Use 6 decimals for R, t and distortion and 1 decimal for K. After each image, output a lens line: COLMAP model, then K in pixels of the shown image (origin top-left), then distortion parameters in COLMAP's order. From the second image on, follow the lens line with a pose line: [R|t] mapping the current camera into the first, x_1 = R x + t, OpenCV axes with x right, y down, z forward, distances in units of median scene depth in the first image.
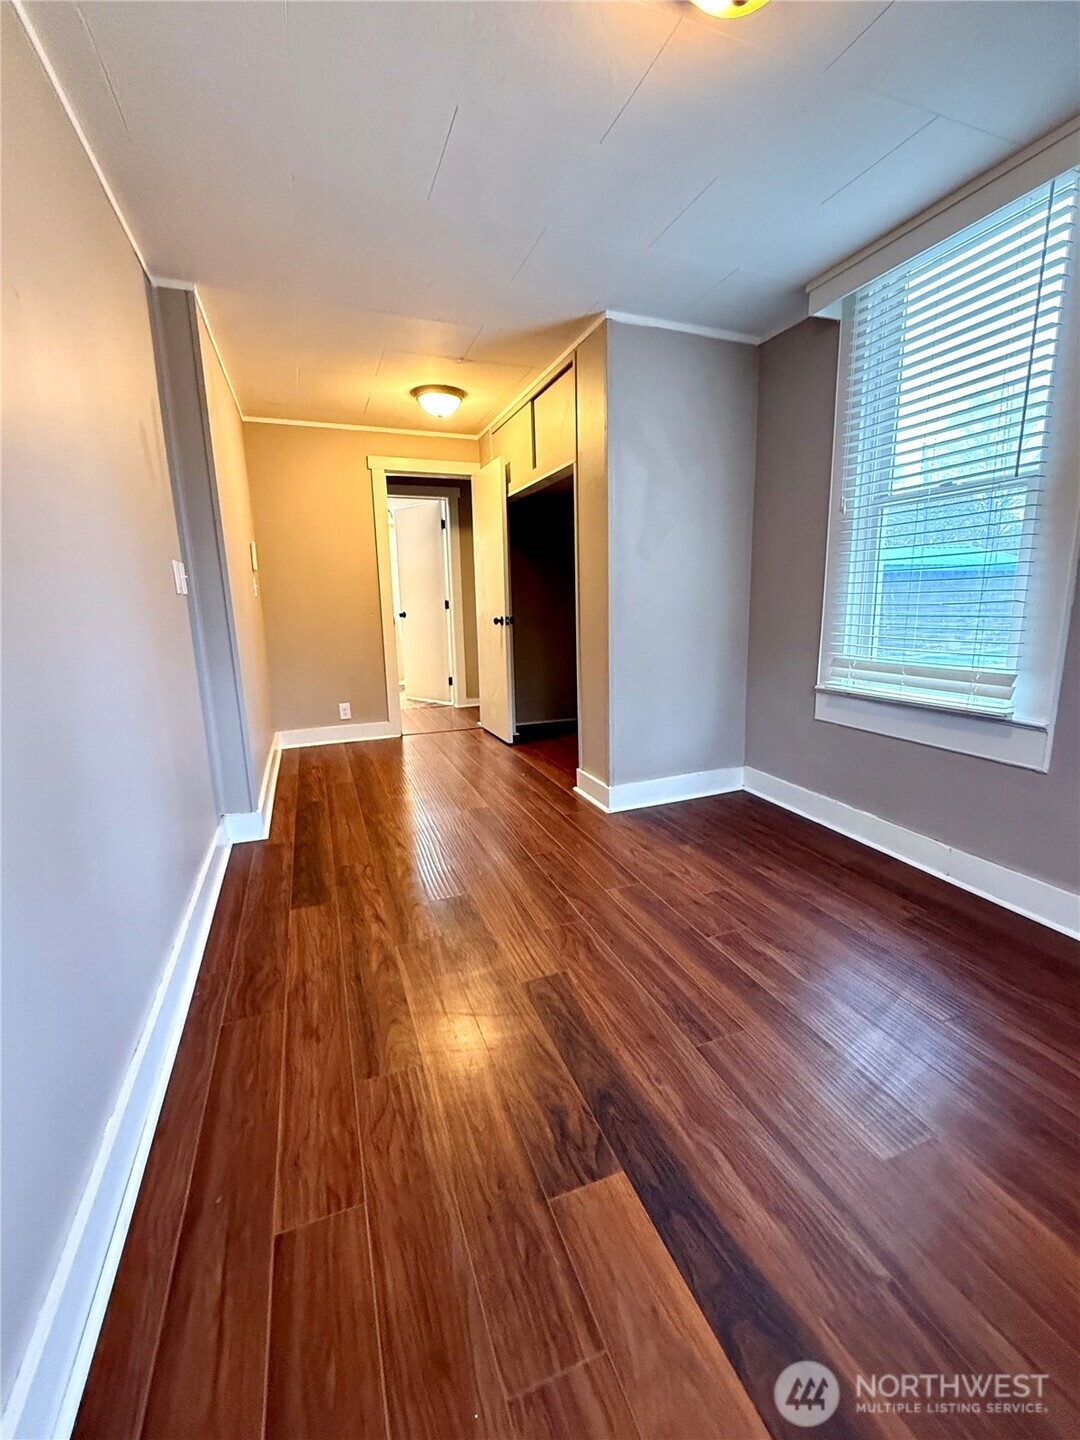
lens RADIAL K [[575.9, 0, 541.1], [0, 575.9, 708.8], [0, 0, 1]] dist [-0.000118, -0.000351]
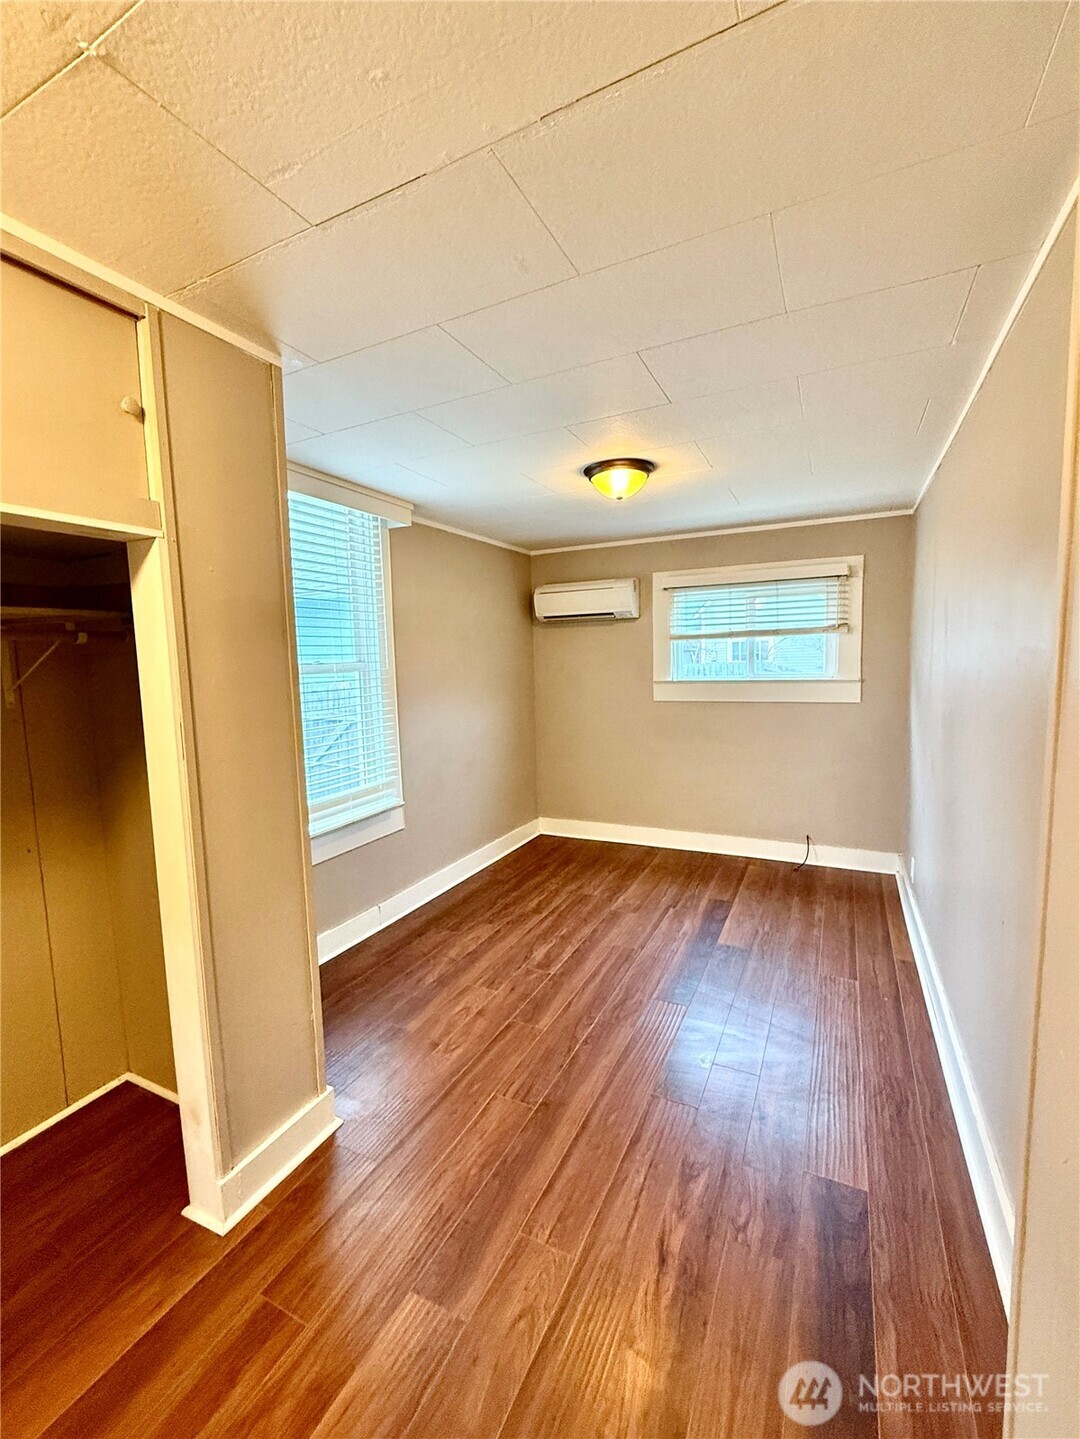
lens RADIAL K [[575.5, 0, 551.2], [0, 575.5, 718.2], [0, 0, 1]] dist [-0.000118, -0.000351]
pose [[-0.662109, -0.030175, 0.748799, -0.700014], [0.189631, 0.959925, 0.206360, -0.464665], [-0.725018, 0.278628, -0.629853, 1.588081]]
